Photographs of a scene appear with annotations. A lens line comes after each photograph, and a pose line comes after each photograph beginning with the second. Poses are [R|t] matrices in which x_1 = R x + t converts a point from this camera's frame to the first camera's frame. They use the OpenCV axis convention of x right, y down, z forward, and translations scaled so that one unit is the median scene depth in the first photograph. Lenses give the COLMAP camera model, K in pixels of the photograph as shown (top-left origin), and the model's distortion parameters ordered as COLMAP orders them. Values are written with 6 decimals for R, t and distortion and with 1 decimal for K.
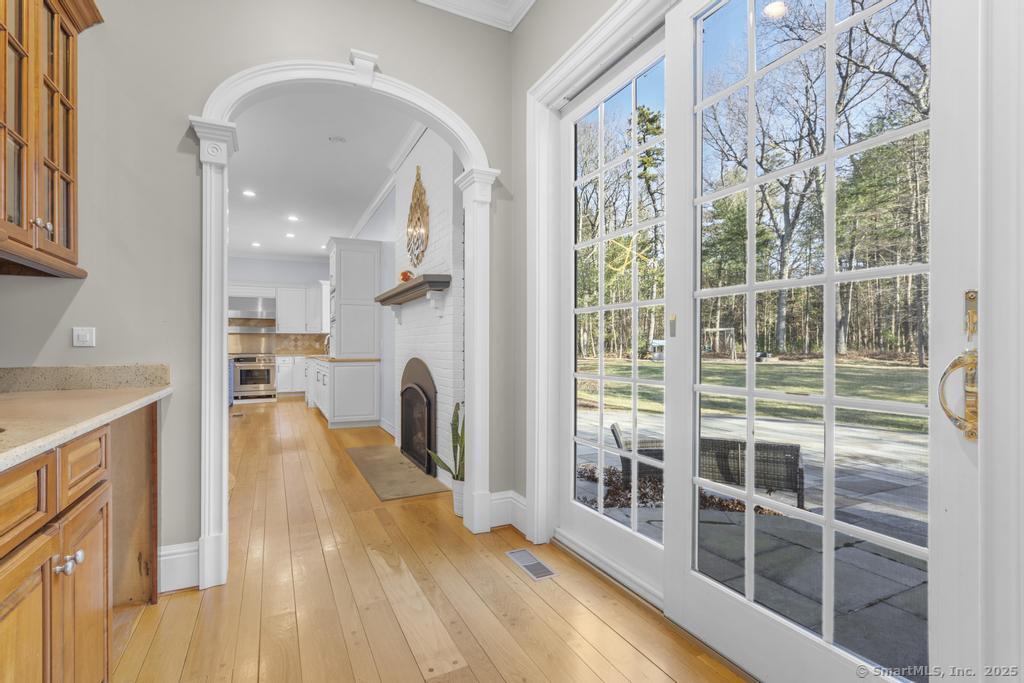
lens RADIAL K [[471.3, 0, 507.4], [0, 471.3, 342.8], [0, 0, 1]] dist [0.001874, 0.001350]
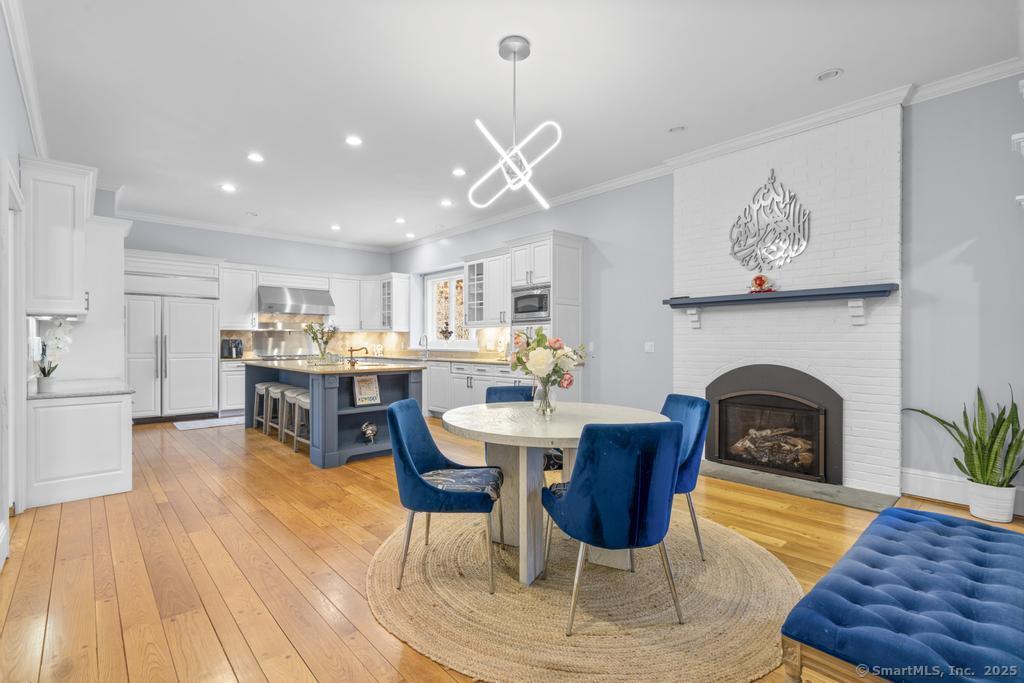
lens RADIAL K [[471.3, 0, 503.9], [0, 471.3, 340.6], [0, 0, 1]] dist [0.001874, 0.001350]
pose [[0.961857, 0.001133, 0.273550, -0.437376], [-0.003016, 0.999975, 0.006464, -0.010005], [-0.273536, -0.007043, 0.961836, 0.091848]]
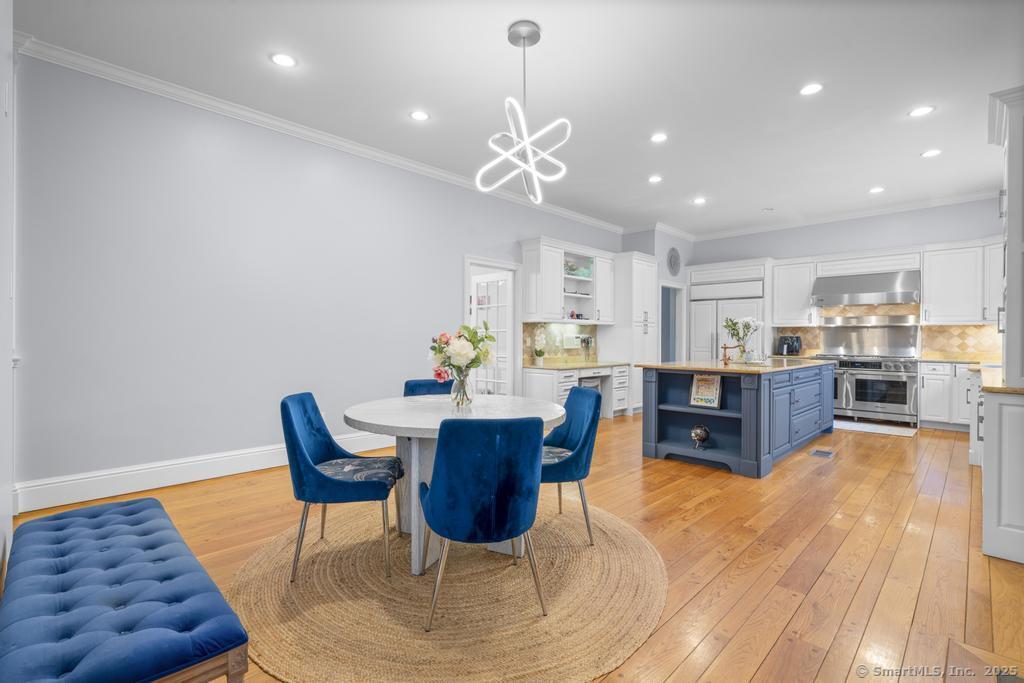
lens RADIAL K [[471.3, 0, 503.2], [0, 471.3, 340.0], [0, 0, 1]] dist [0.001874, 0.001350]
pose [[0.314526, 0.006847, -0.949224, -0.068502], [0.004290, 0.999954, 0.008634, -0.007996], [0.949239, -0.006788, 0.314482, 0.280644]]
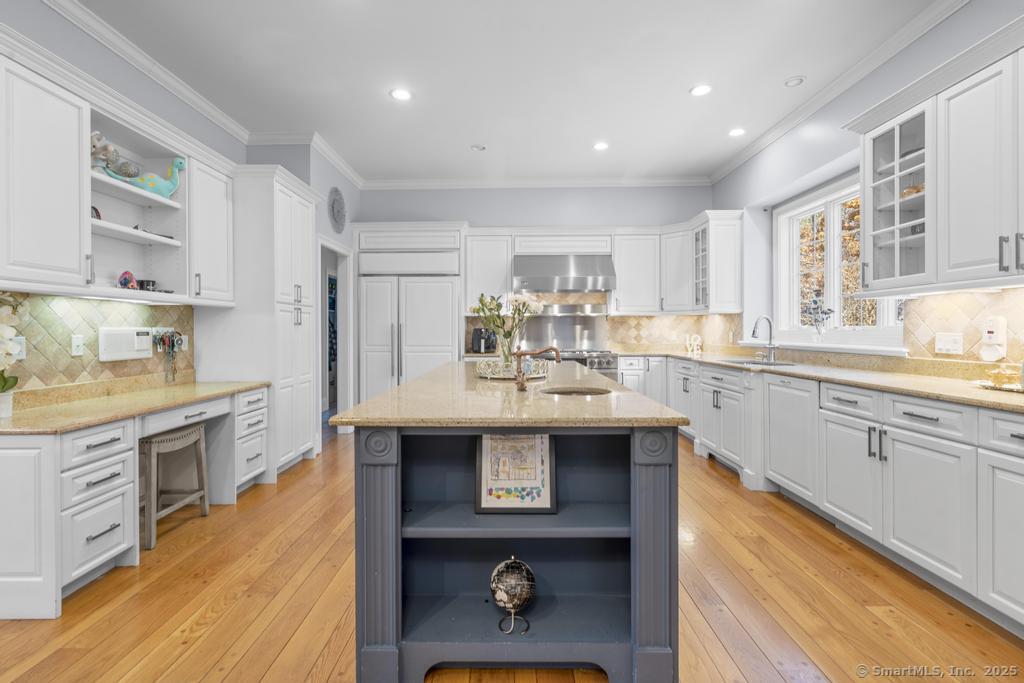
lens RADIAL K [[471.3, 0, 503.5], [0, 471.3, 329.6], [0, 0, 1]] dist [0.001874, 0.001350]
pose [[0.889988, -0.002313, -0.455978, -0.360875], [0.007372, 0.999929, 0.009316, -0.009058], [0.455925, -0.011652, 0.889942, 0.445999]]
